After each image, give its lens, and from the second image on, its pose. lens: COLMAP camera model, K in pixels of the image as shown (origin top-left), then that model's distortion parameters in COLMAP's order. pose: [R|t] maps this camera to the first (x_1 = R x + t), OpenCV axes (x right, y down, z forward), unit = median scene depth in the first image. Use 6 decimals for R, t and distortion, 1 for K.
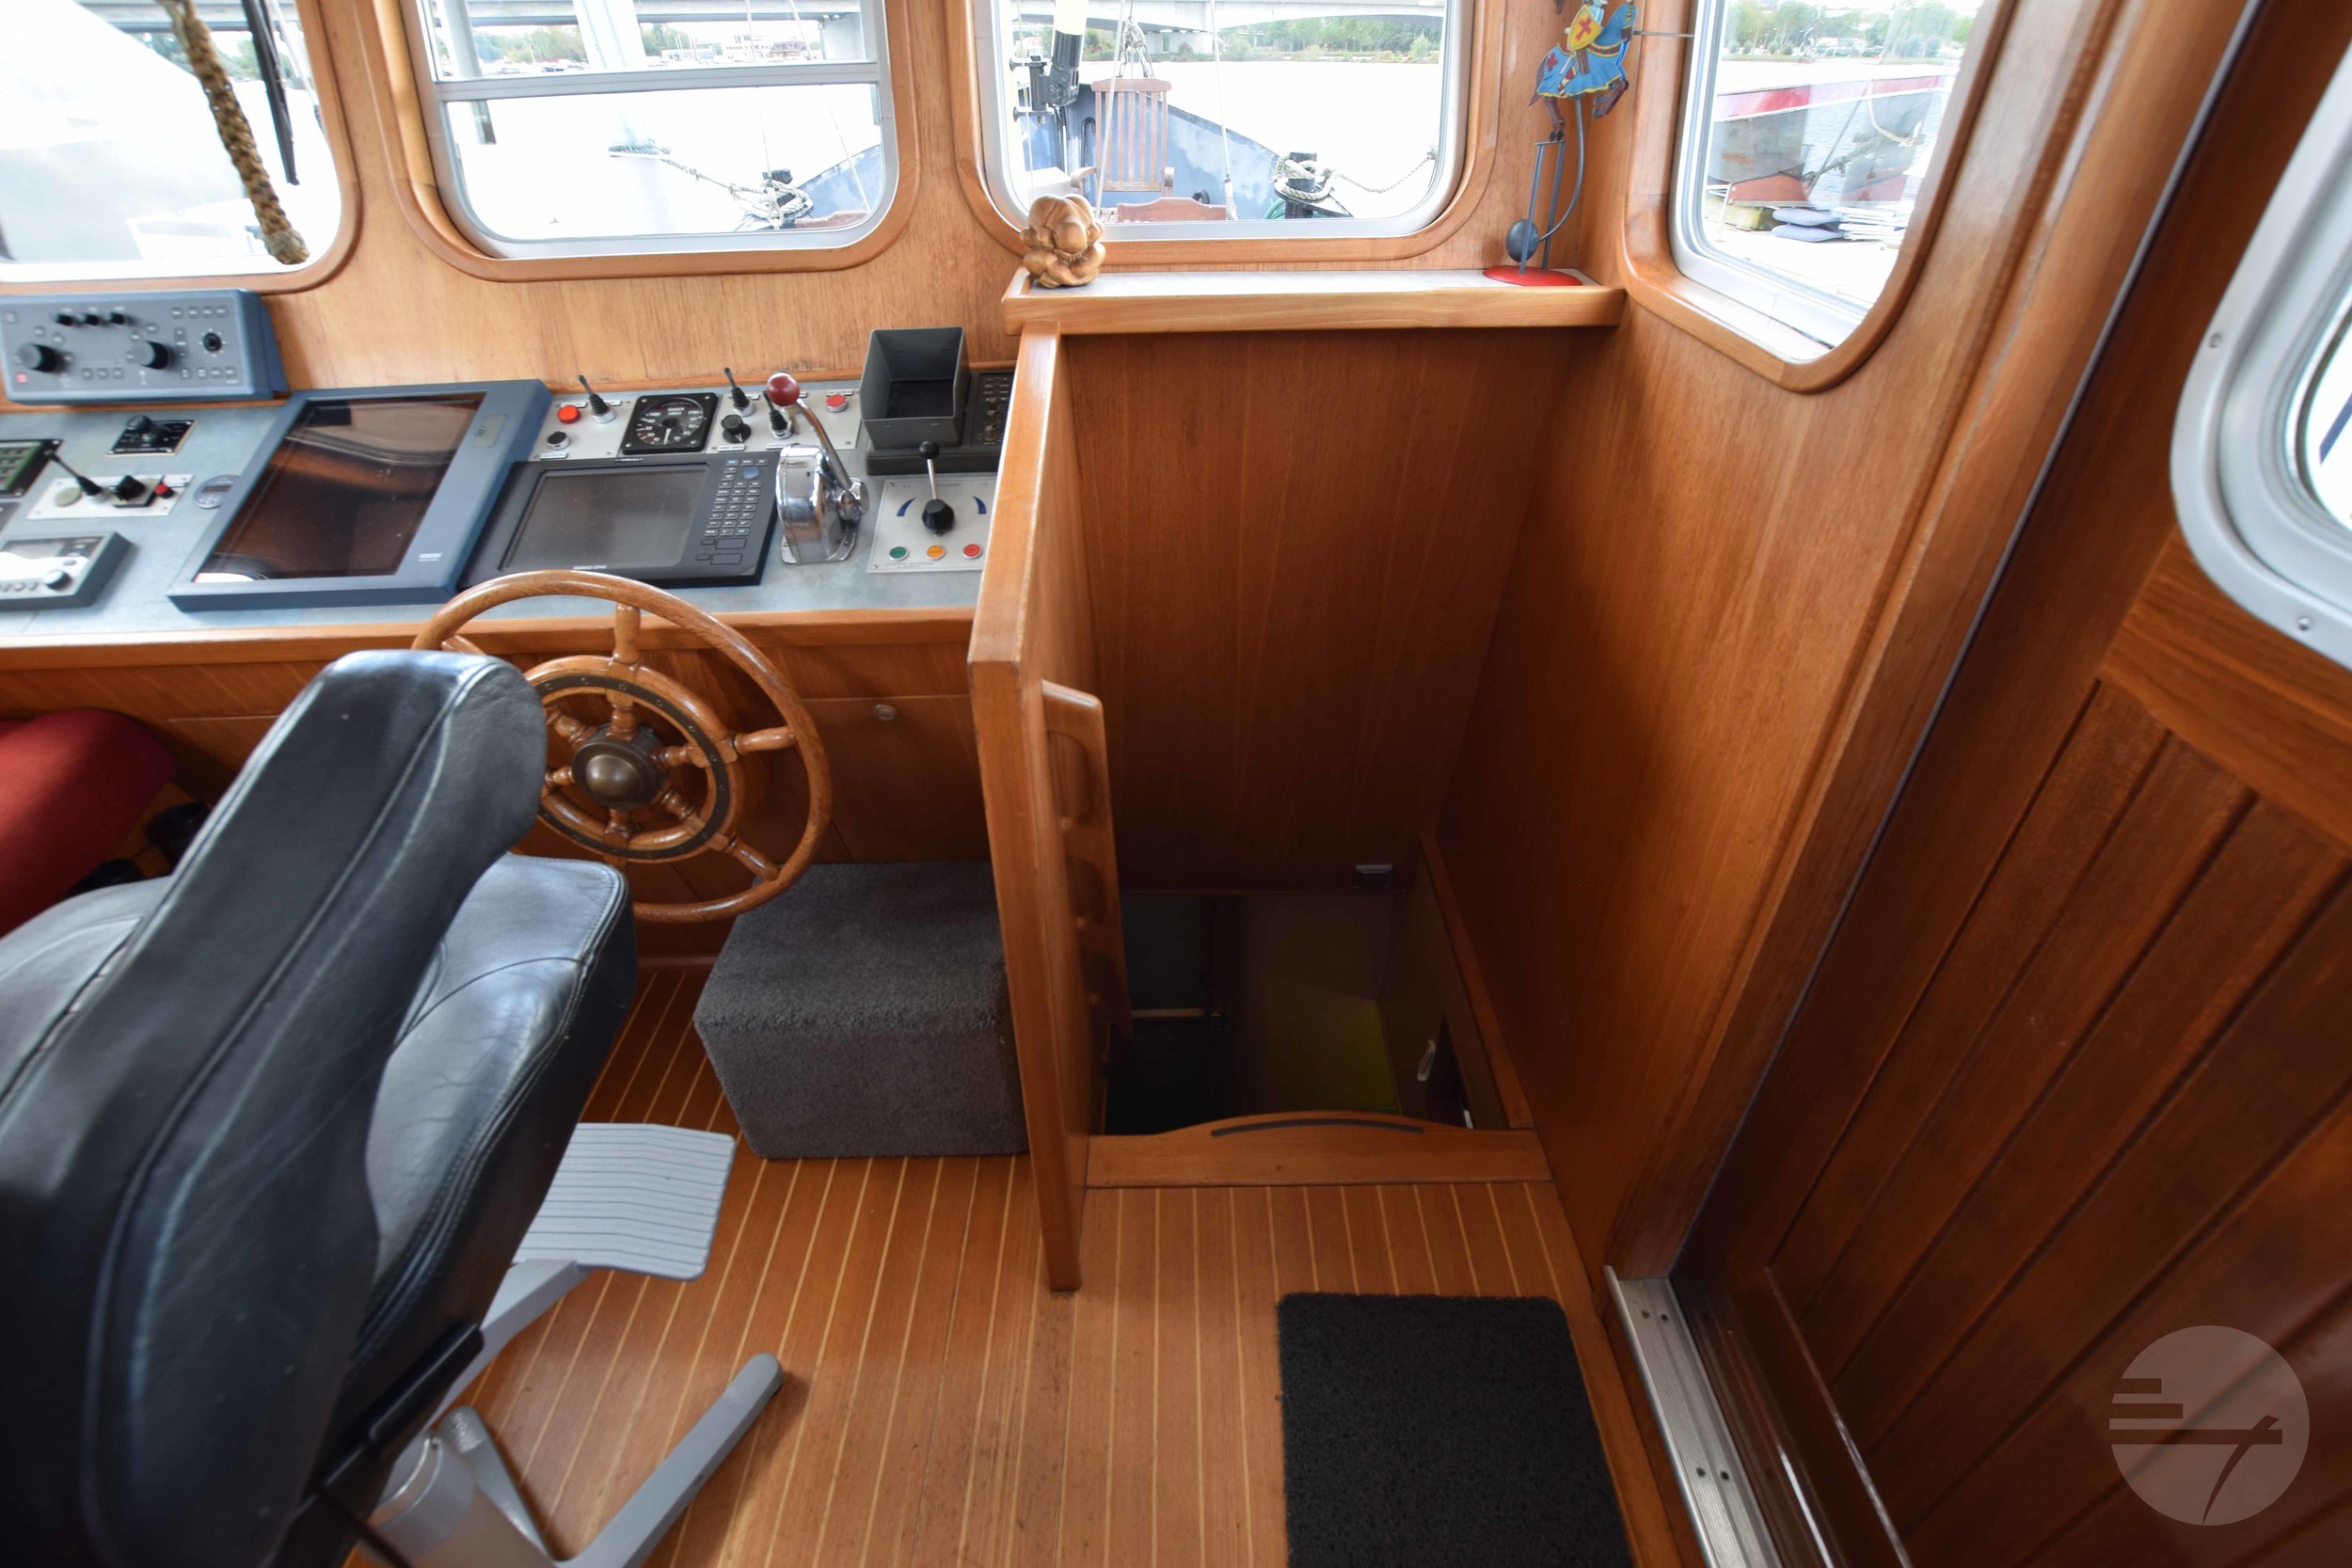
lens RADIAL K [[1058.4, 0, 1173.2], [0, 1058.4, 785.1], [0, 0, 1]] dist [-0.030261, 0.001637]
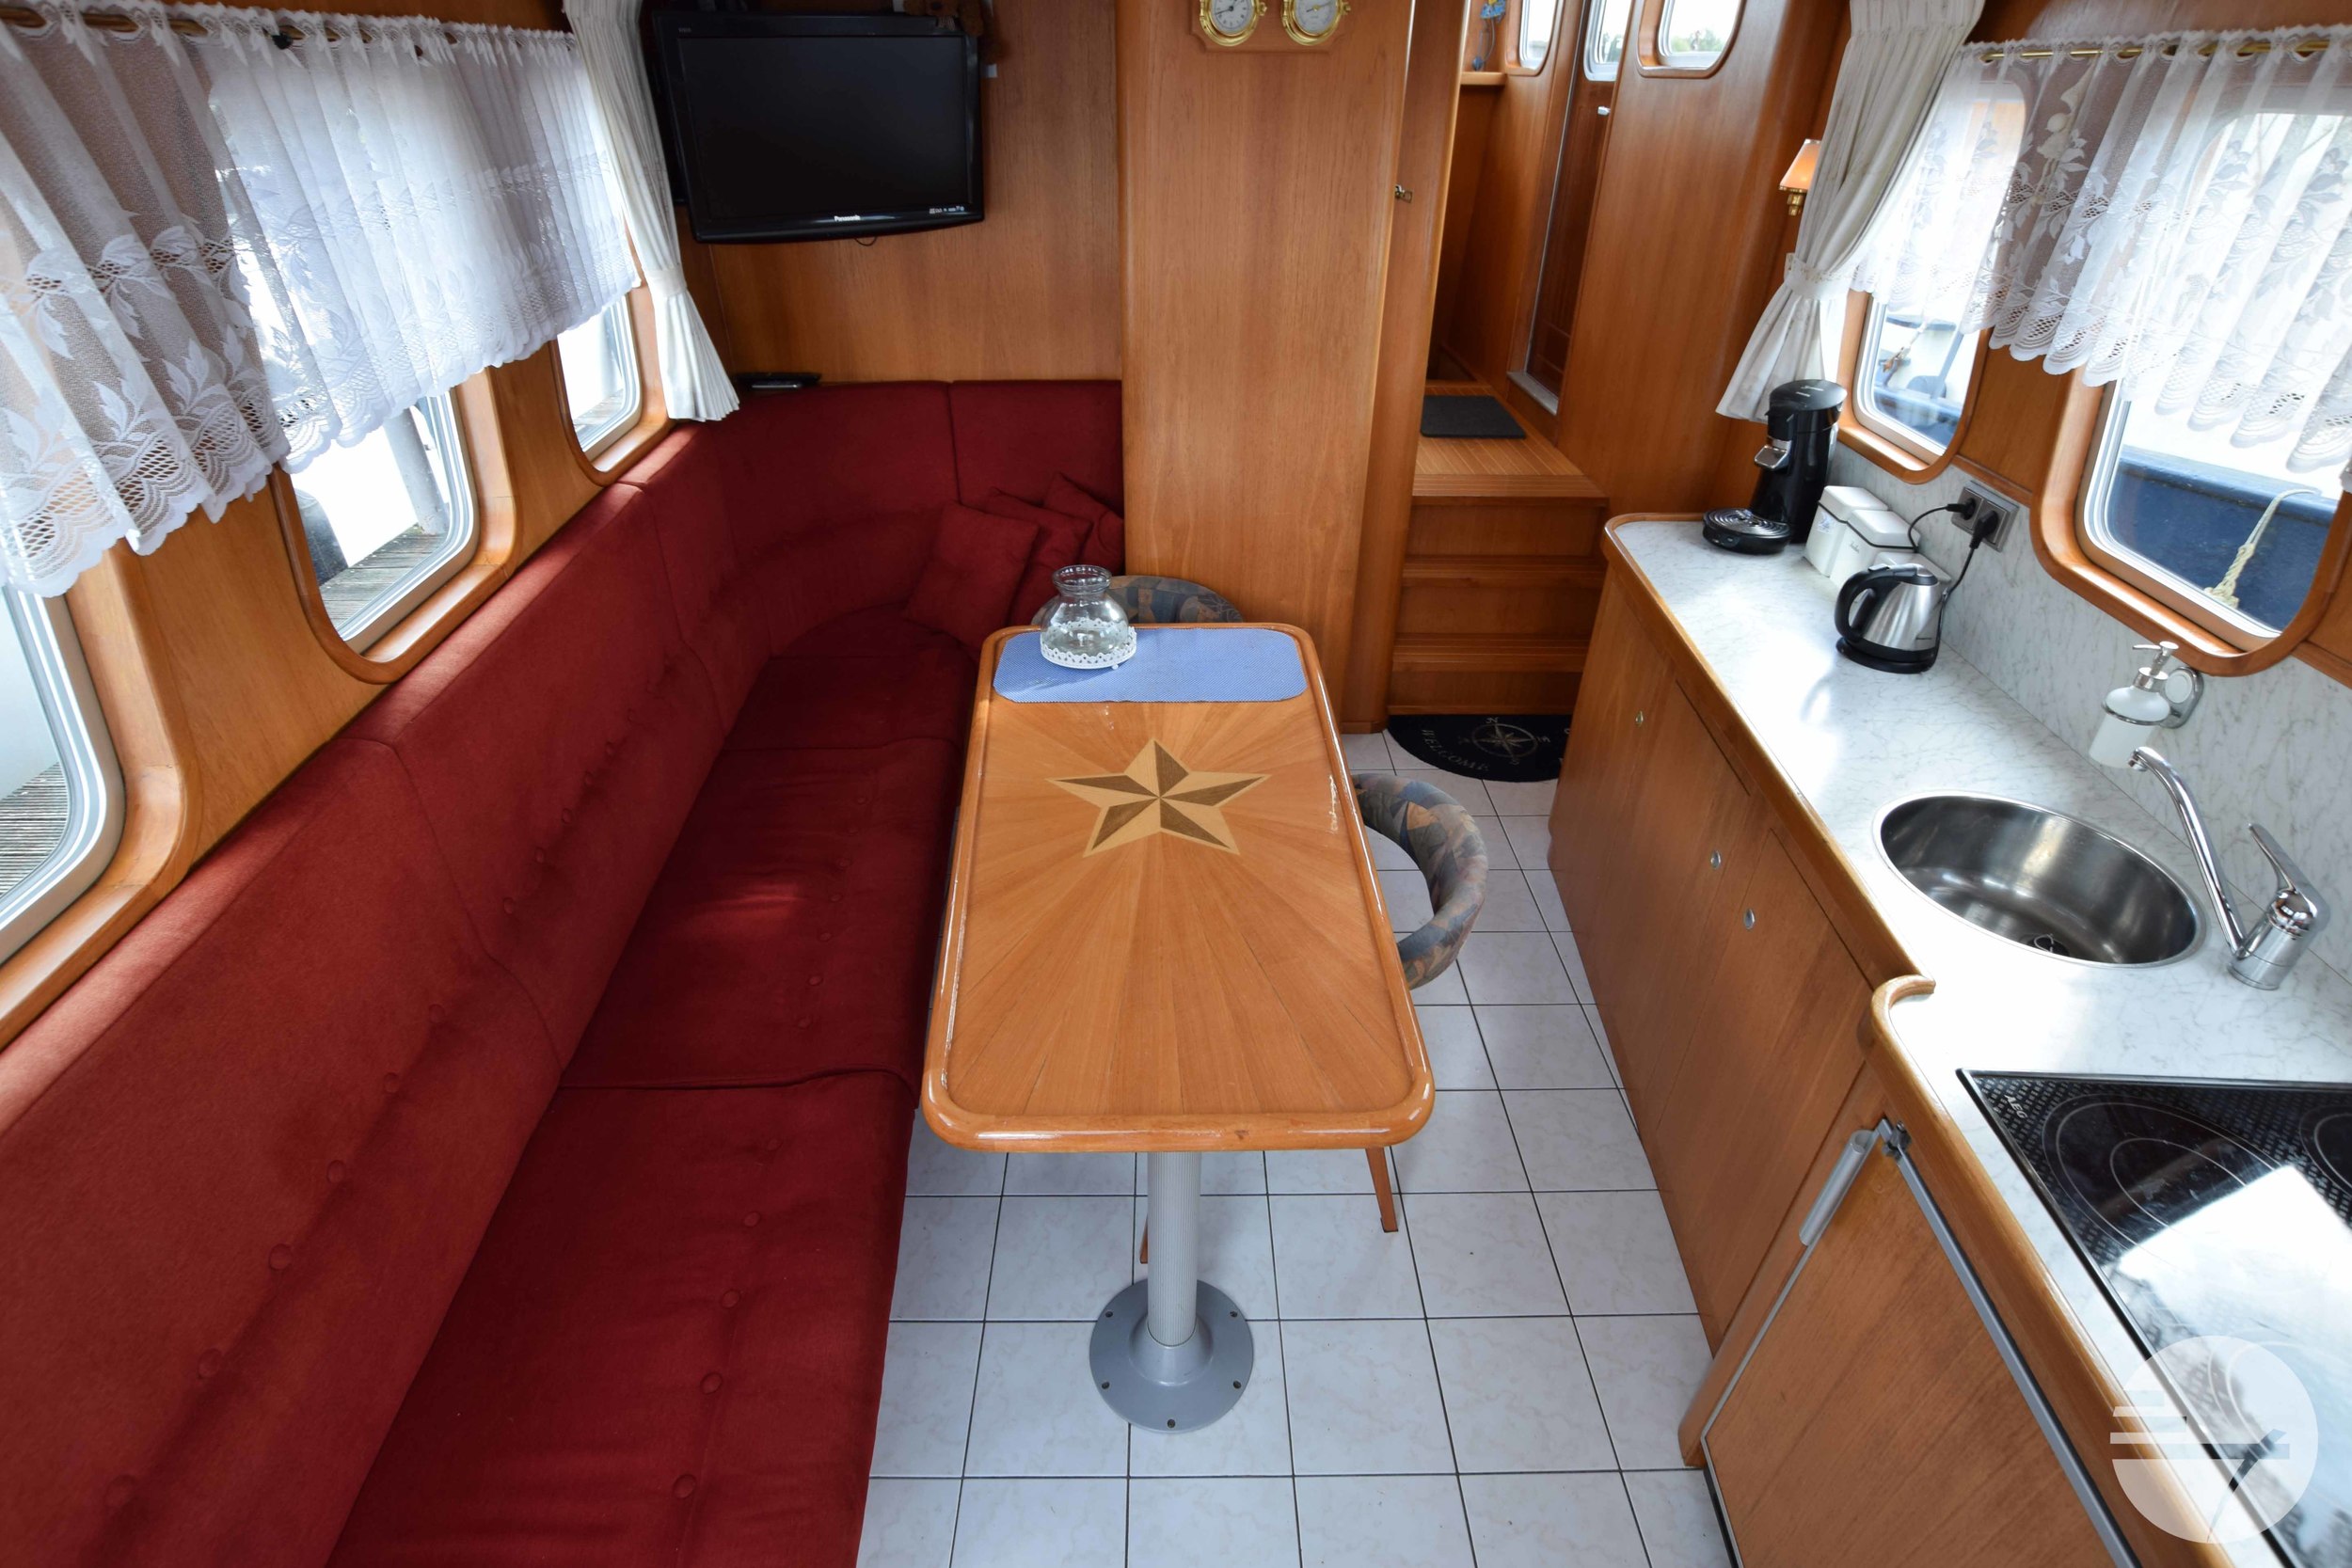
lens RADIAL K [[1086.4, 0, 1167.4], [0, 1086.4, 793.1], [0, 0, 1]] dist [-0.030646, -0.000782]
pose [[0.999925, 0.012141, 0.001433, -0.585527], [-0.012083, 0.999312, -0.035056, 1.821762], [-0.001858, 0.035036, 0.999384, -2.167431]]
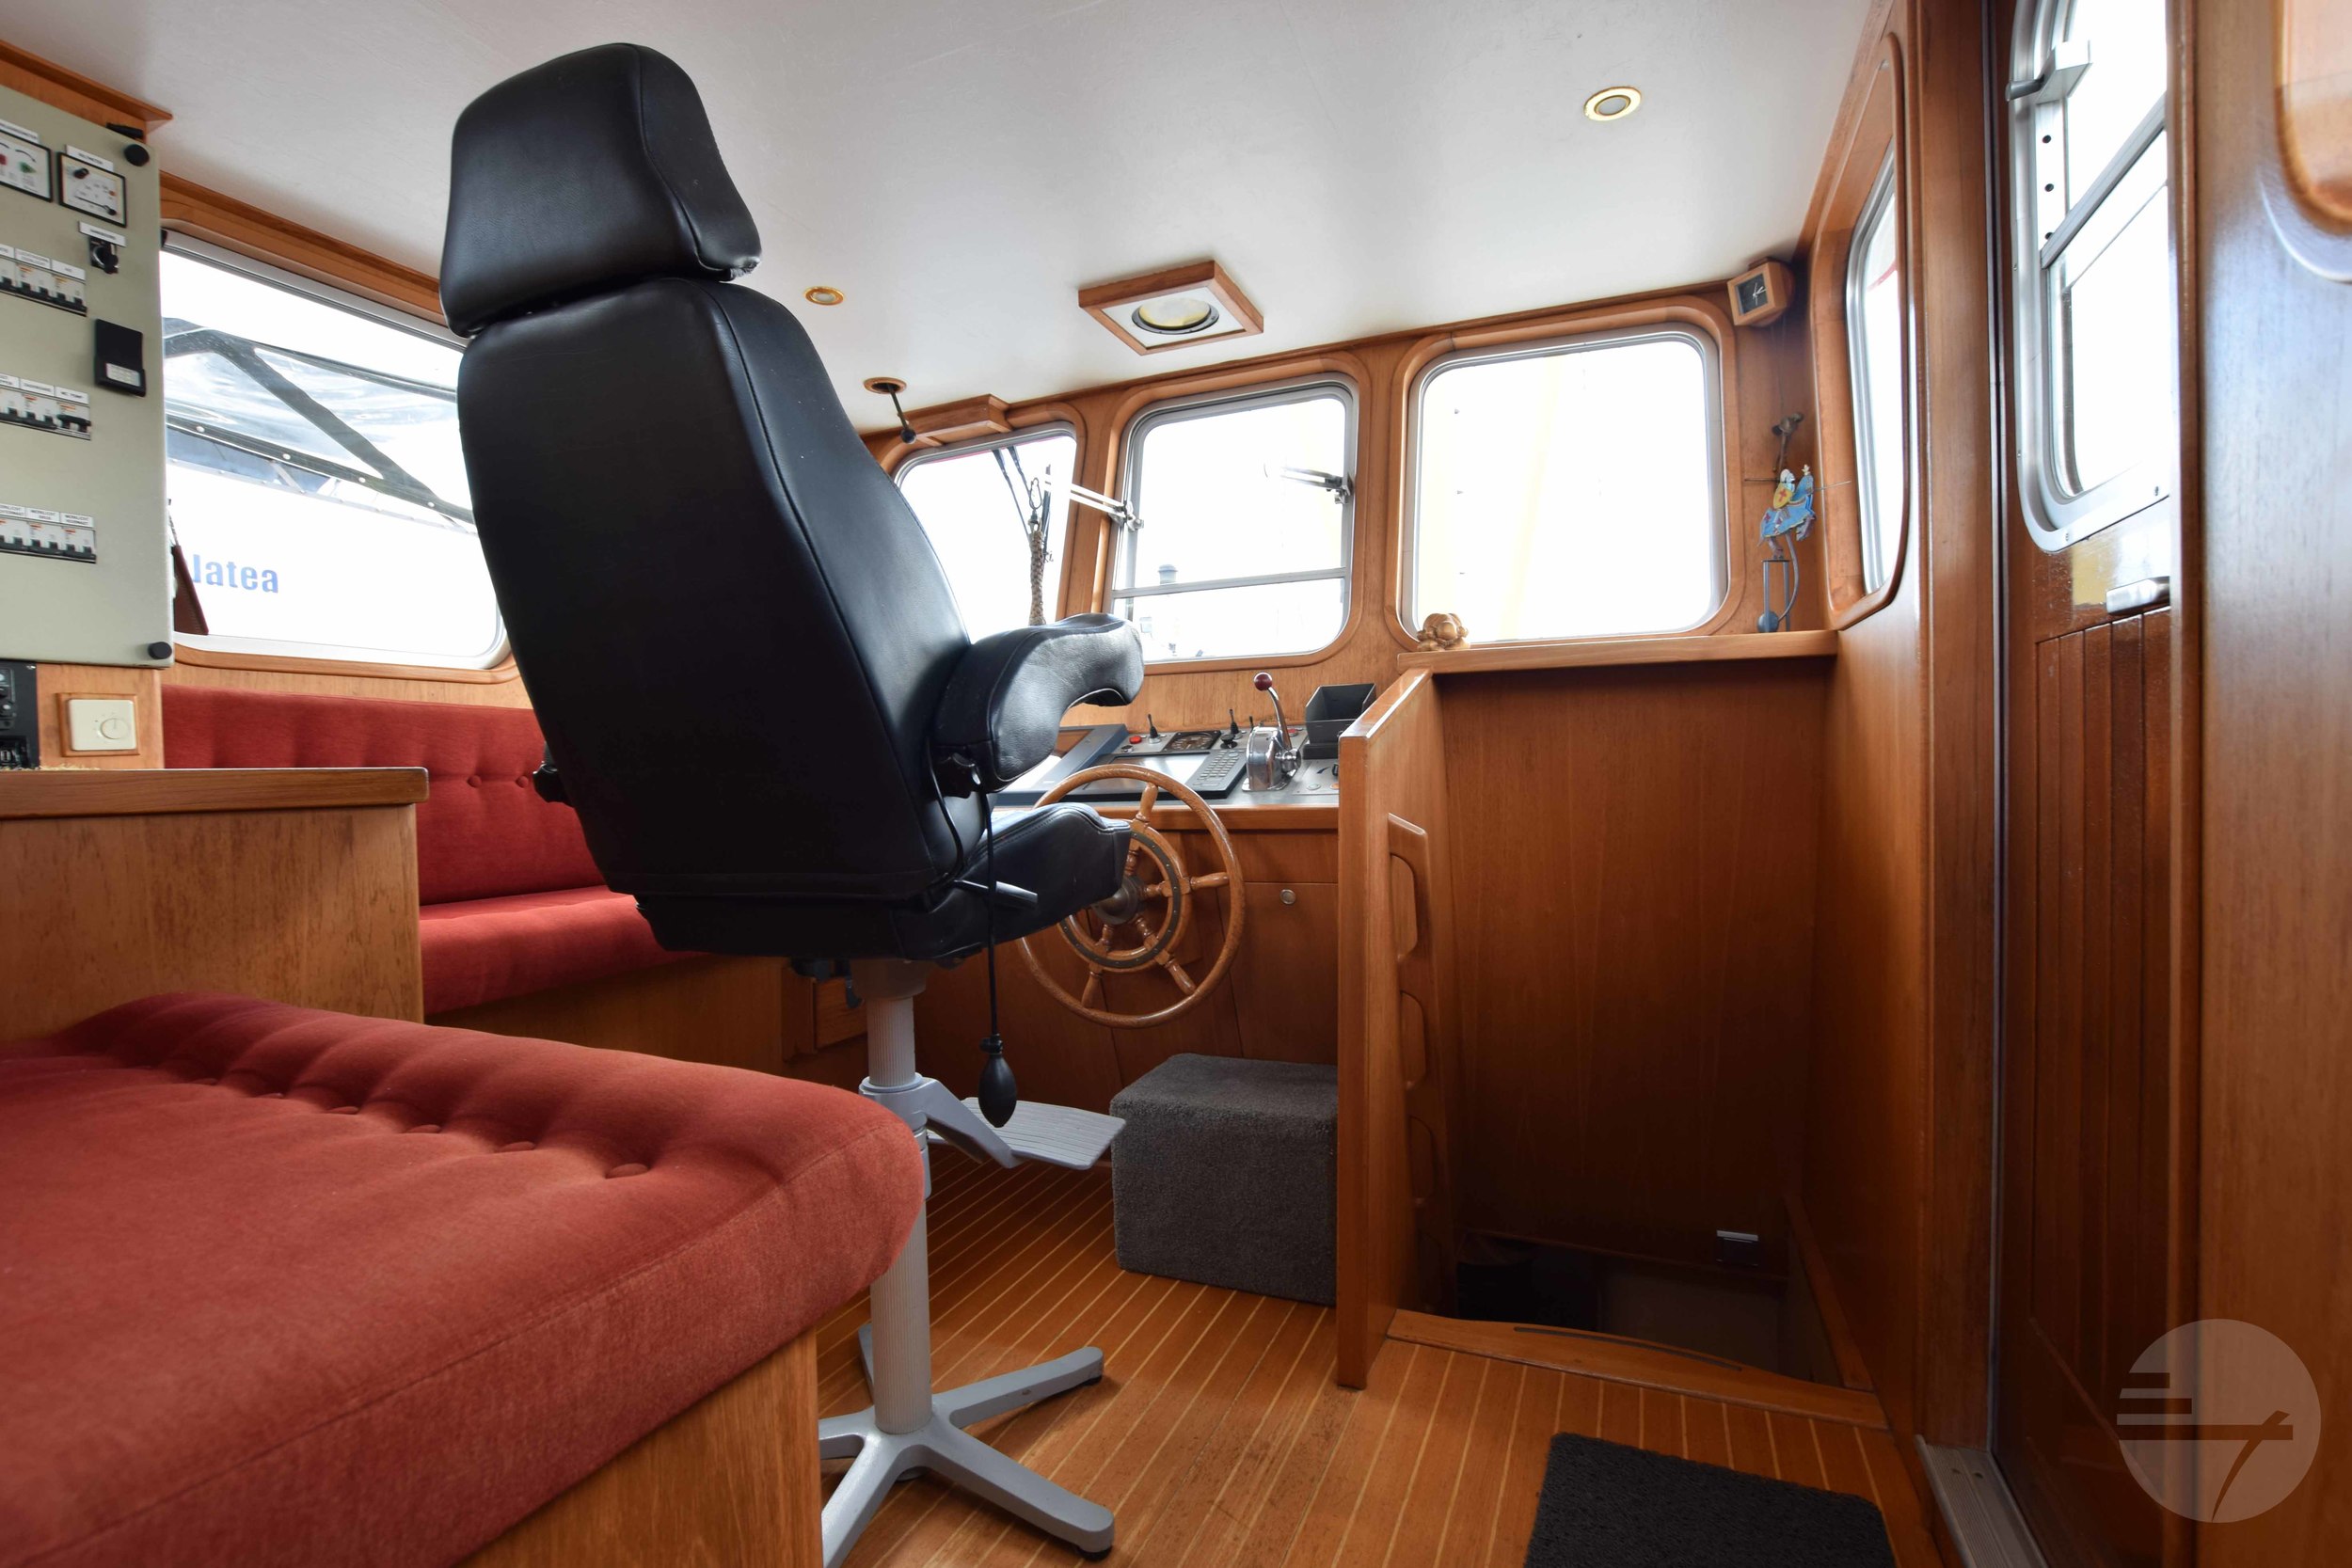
lens RADIAL K [[1081.1, 0, 1147.8], [0, 1081.1, 791.1], [0, 0, 1]] dist [-0.028999, 0.001693]
pose [[0.907360, 0.006688, -0.420300, 0.177989], [-0.240442, 0.828408, -0.505893, 0.612203], [0.344797, 0.560085, 0.753273, -0.270656]]
